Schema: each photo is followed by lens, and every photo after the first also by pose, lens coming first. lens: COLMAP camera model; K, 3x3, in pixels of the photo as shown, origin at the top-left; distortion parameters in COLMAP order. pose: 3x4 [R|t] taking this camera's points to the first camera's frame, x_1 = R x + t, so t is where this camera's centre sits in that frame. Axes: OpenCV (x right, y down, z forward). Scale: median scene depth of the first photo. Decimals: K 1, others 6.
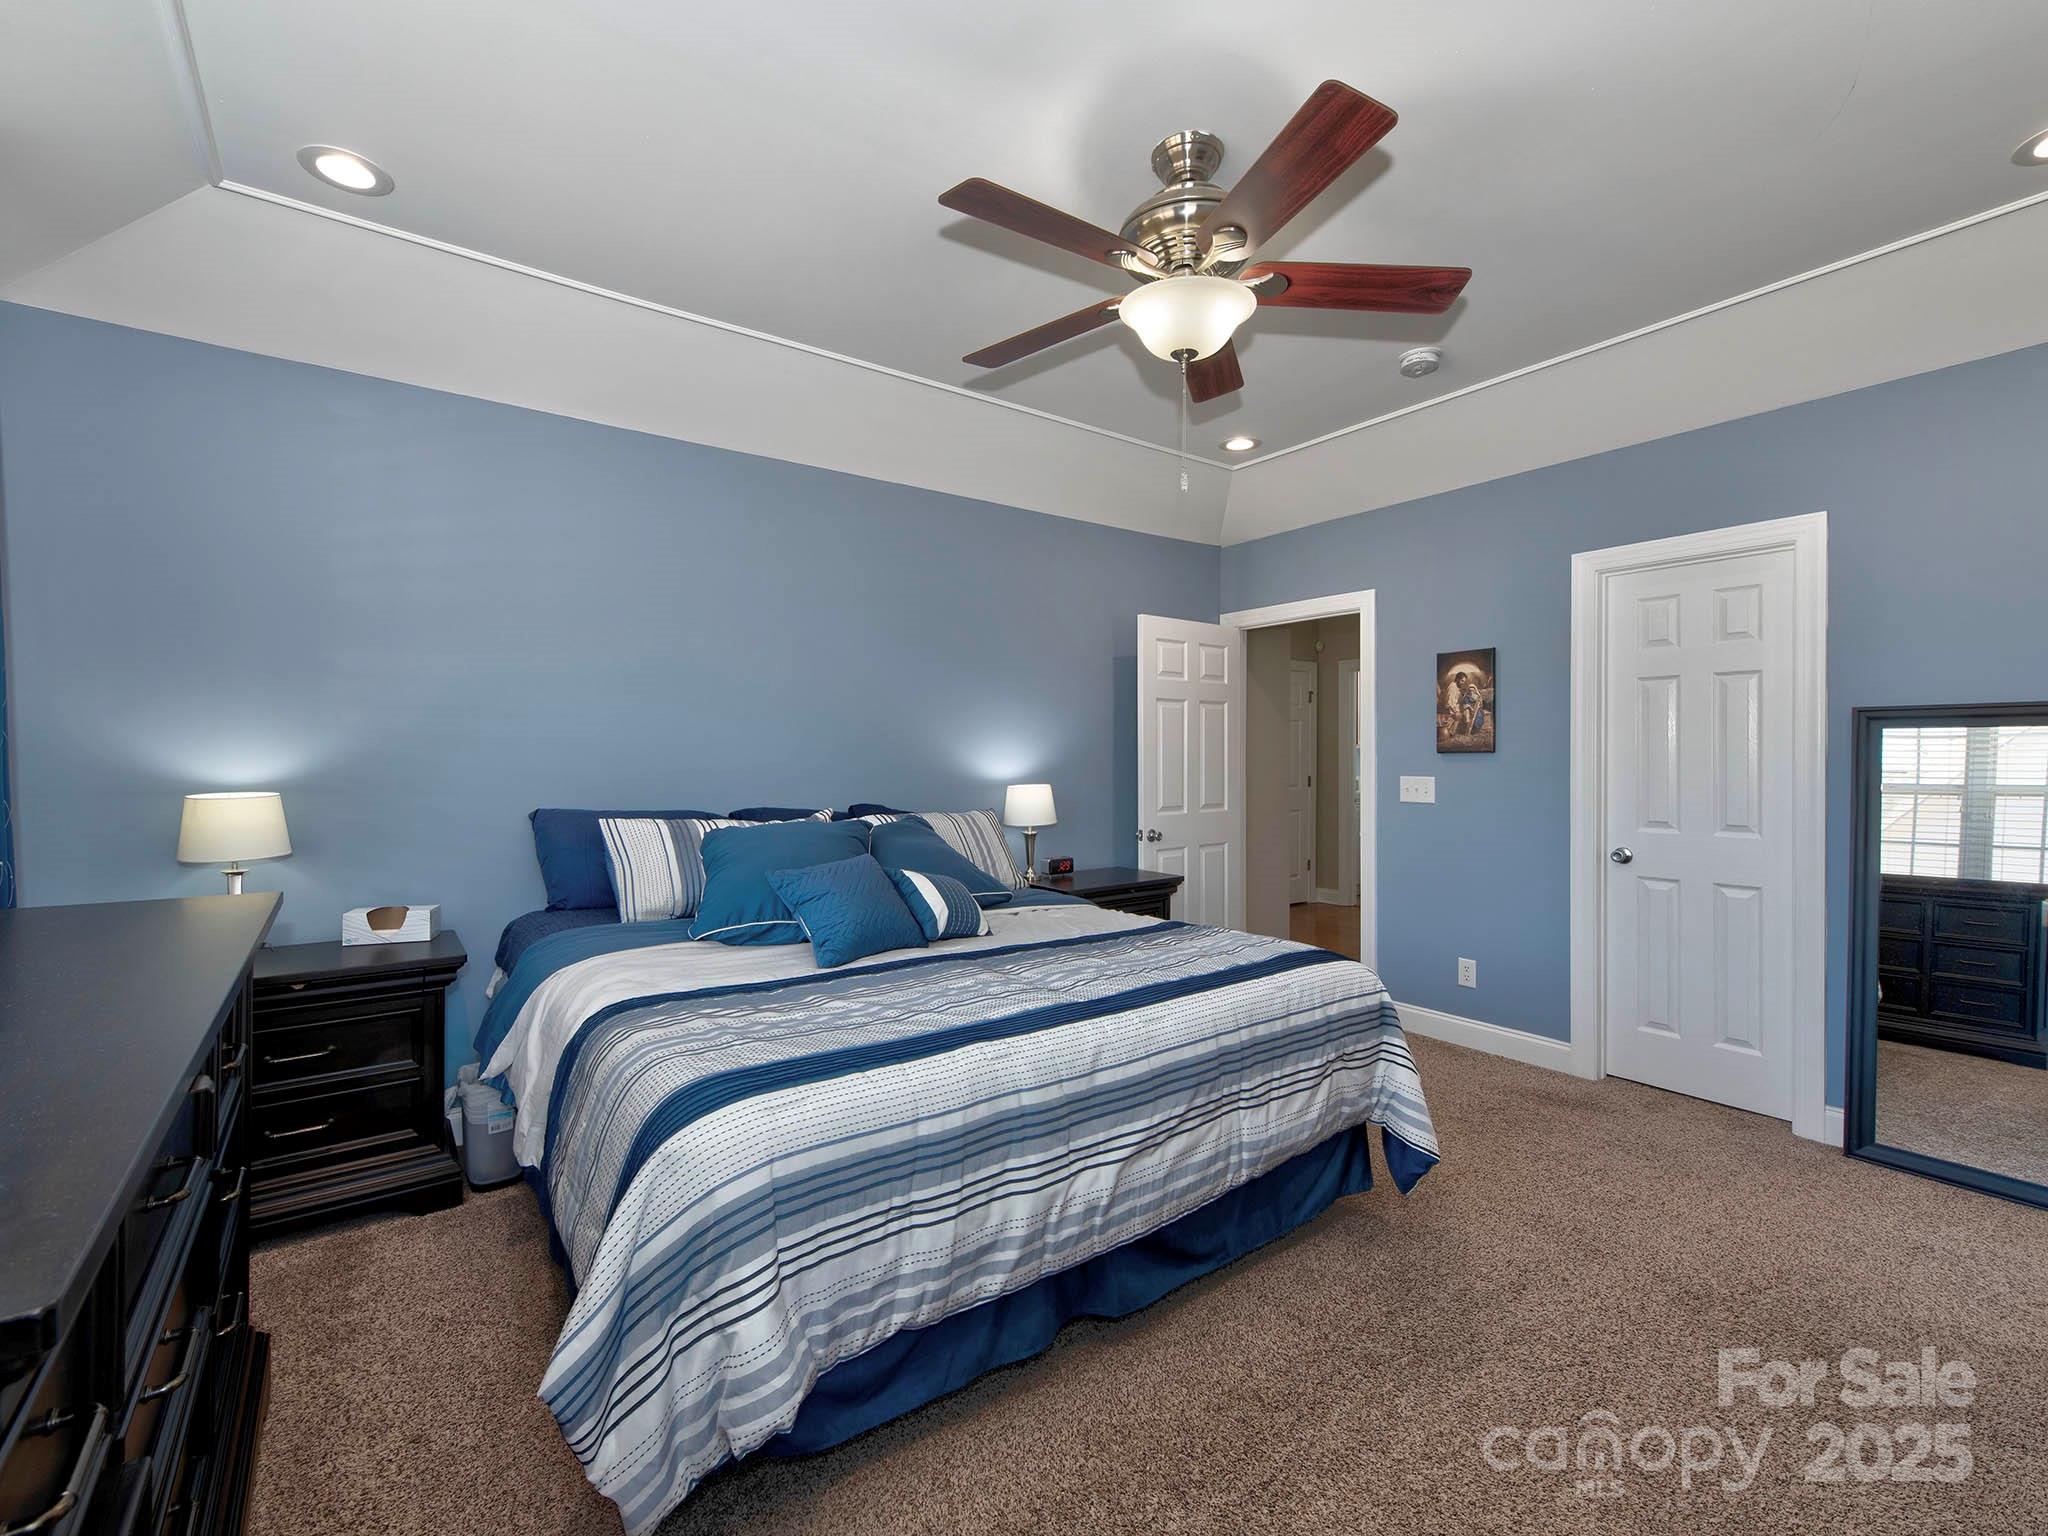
lens RADIAL K [[895.3, 0, 1022.7], [0, 895.3, 763.4], [0, 0, 1]] dist [0.013549, -0.002911]
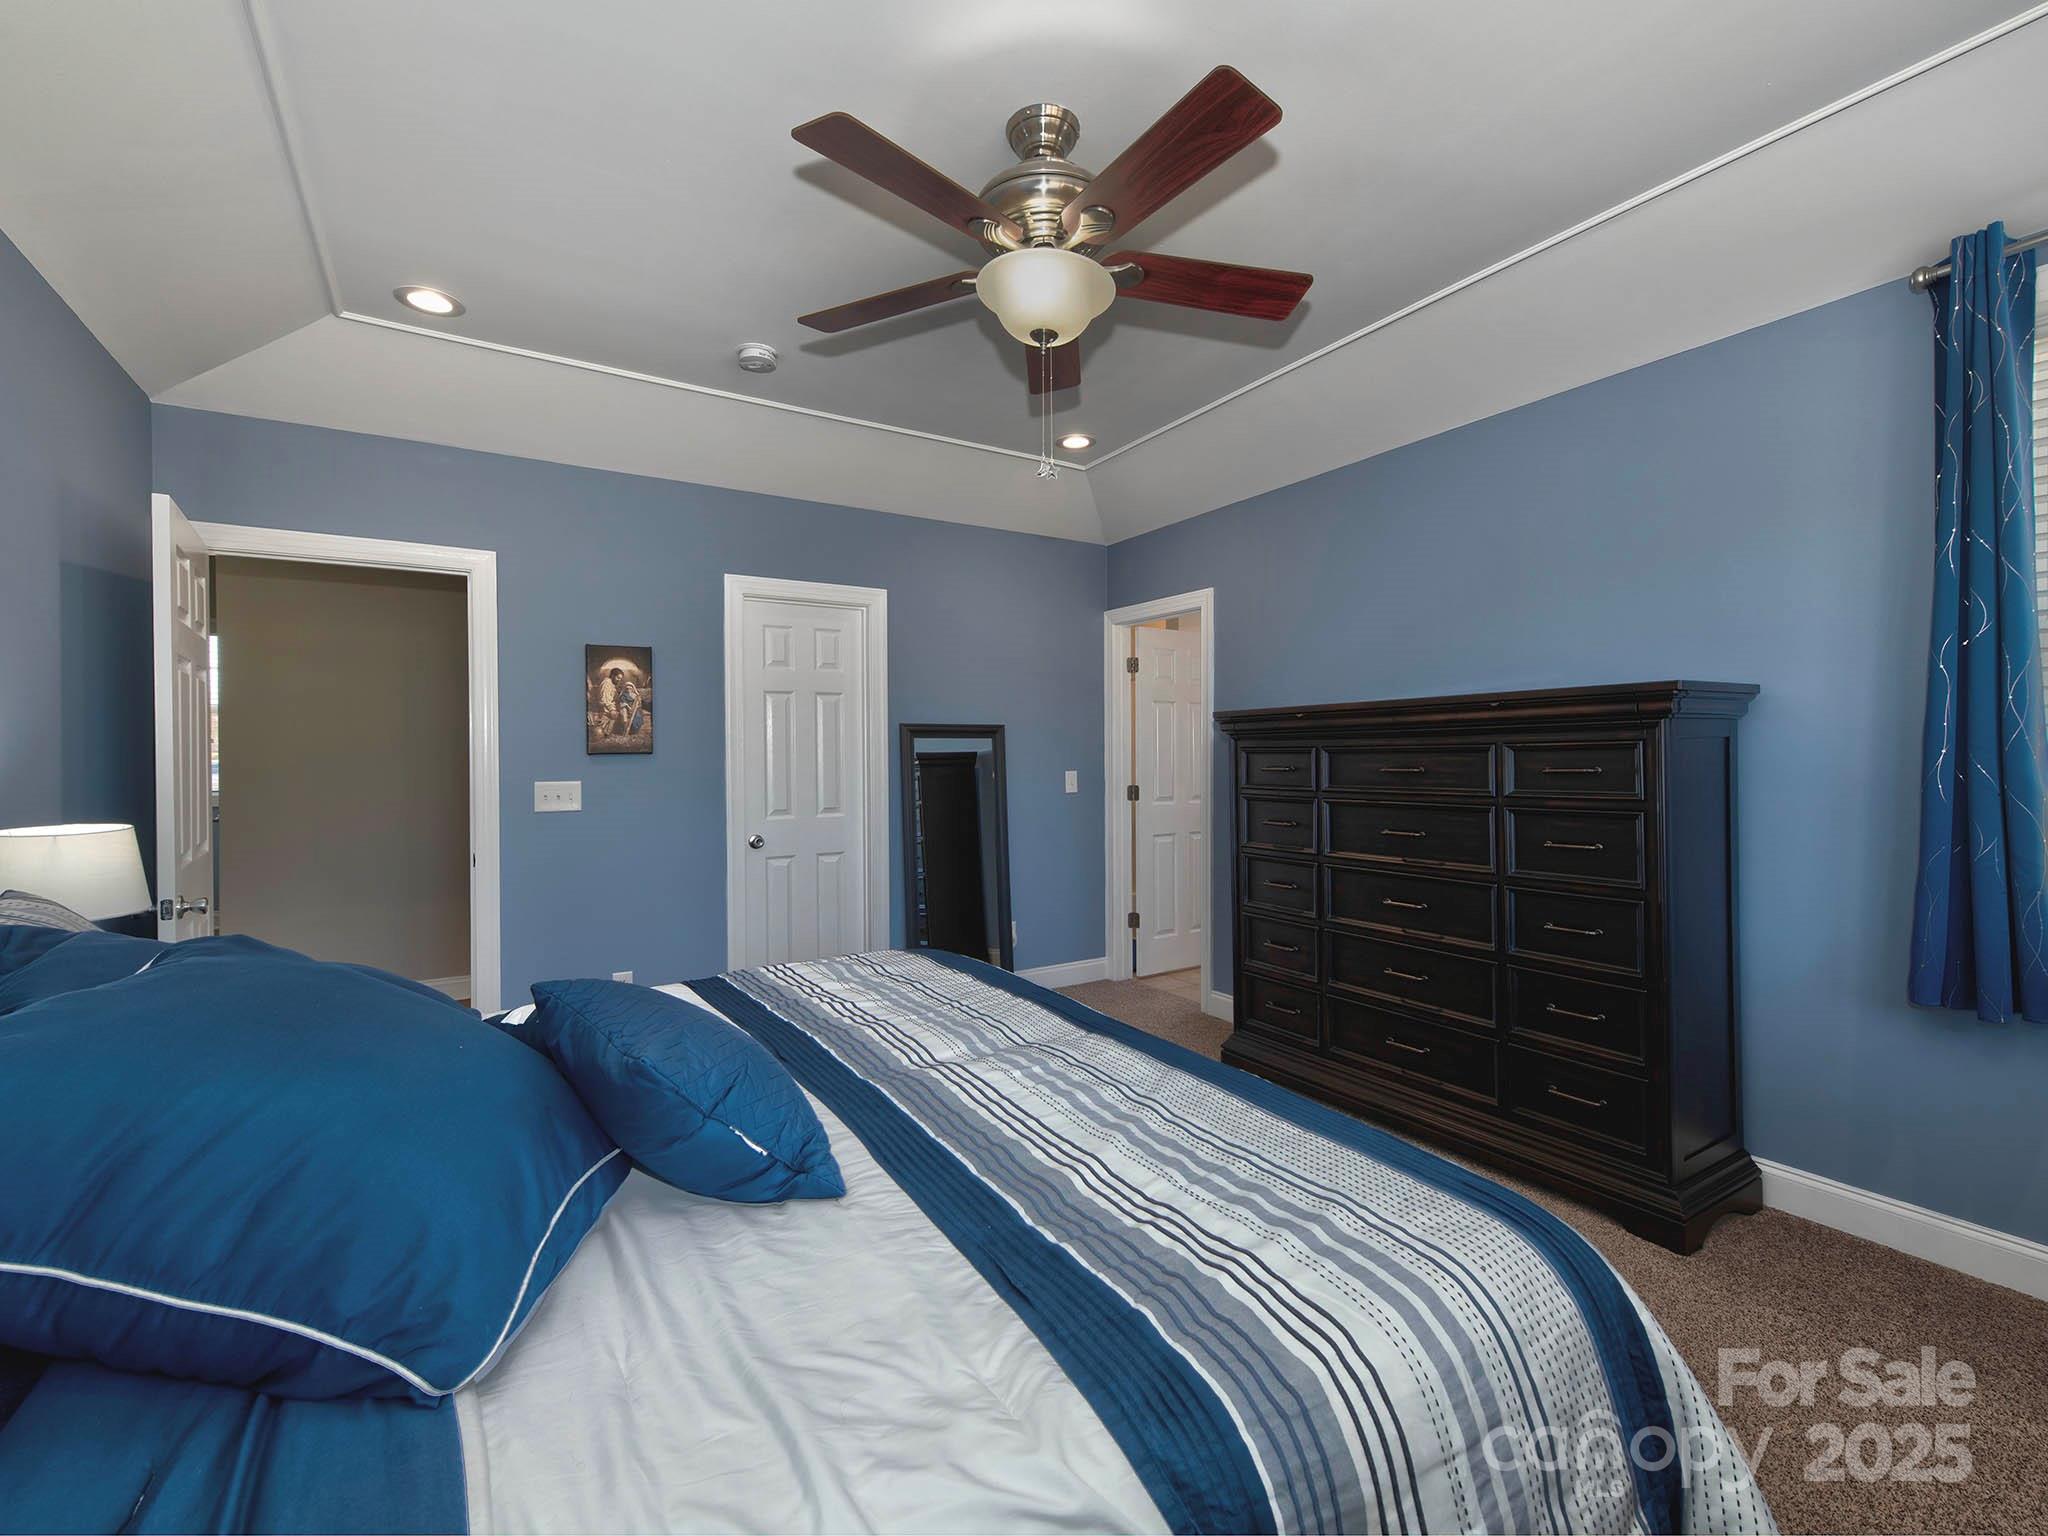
lens RADIAL K [[895.3, 0, 1028.9], [0, 895.3, 759.2], [0, 0, 1]] dist [0.013549, -0.002911]
pose [[0.068881, -0.002424, 0.997622, -0.417762], [0.018146, 0.999835, 0.001176, 0.000315], [-0.997460, 0.018022, 0.068913, 0.507194]]
